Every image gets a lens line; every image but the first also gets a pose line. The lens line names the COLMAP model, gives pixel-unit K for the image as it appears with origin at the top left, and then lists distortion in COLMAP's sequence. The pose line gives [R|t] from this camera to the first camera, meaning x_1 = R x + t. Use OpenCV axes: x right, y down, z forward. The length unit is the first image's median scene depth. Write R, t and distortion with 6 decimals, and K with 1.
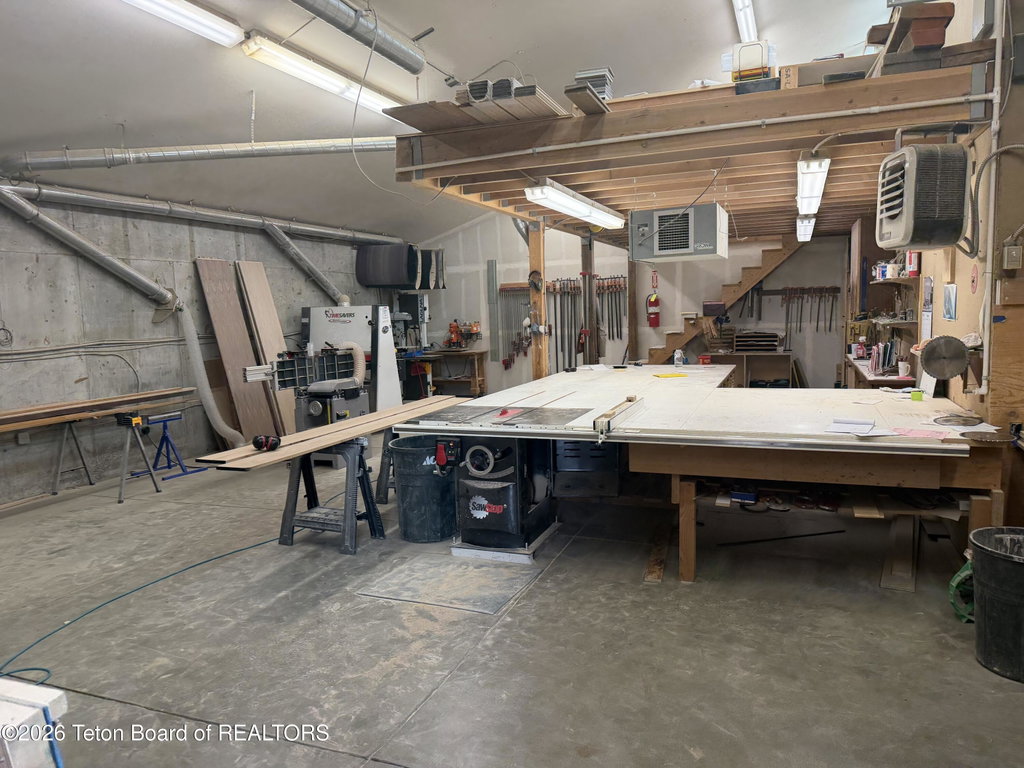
lens RADIAL K [[730.2, 0, 514.9], [0, 730.2, 385.7], [0, 0, 1]] dist [0.056926, -0.062998]
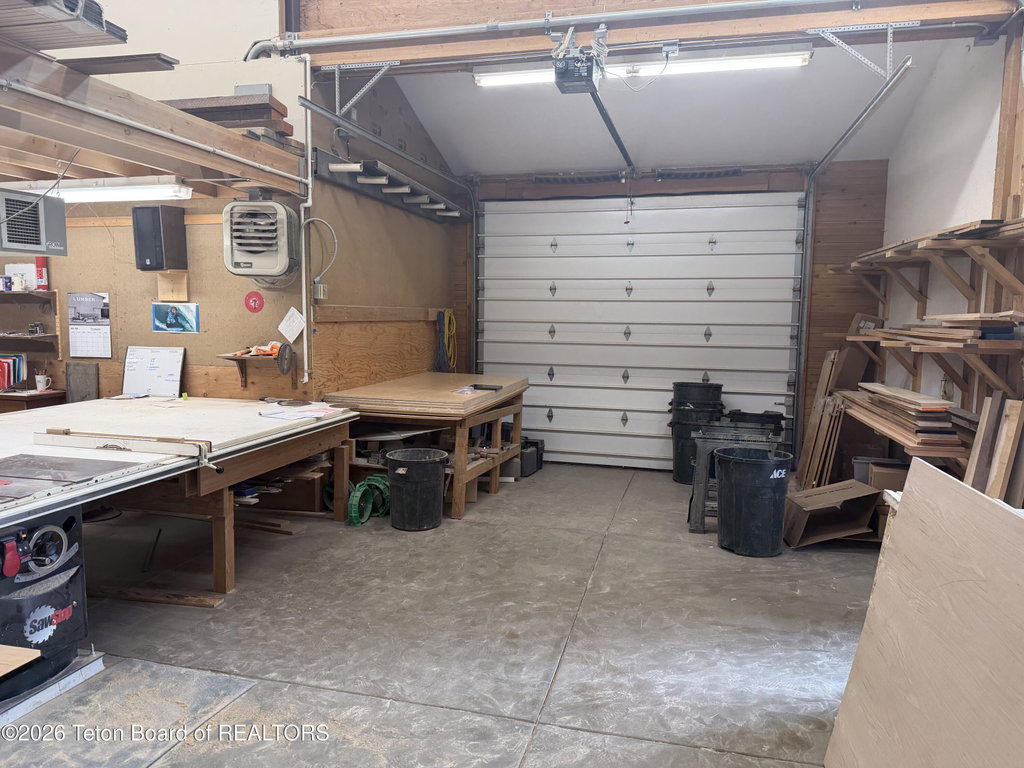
lens RADIAL K [[730.2, 0, 514.9], [0, 730.2, 385.7], [0, 0, 1]] dist [0.056926, -0.062998]
pose [[-0.120231, -0.073561, 0.990017, -0.859105], [0.105536, 0.990653, 0.086425, -0.063589], [-0.987120, 0.114873, -0.111344, 0.755435]]
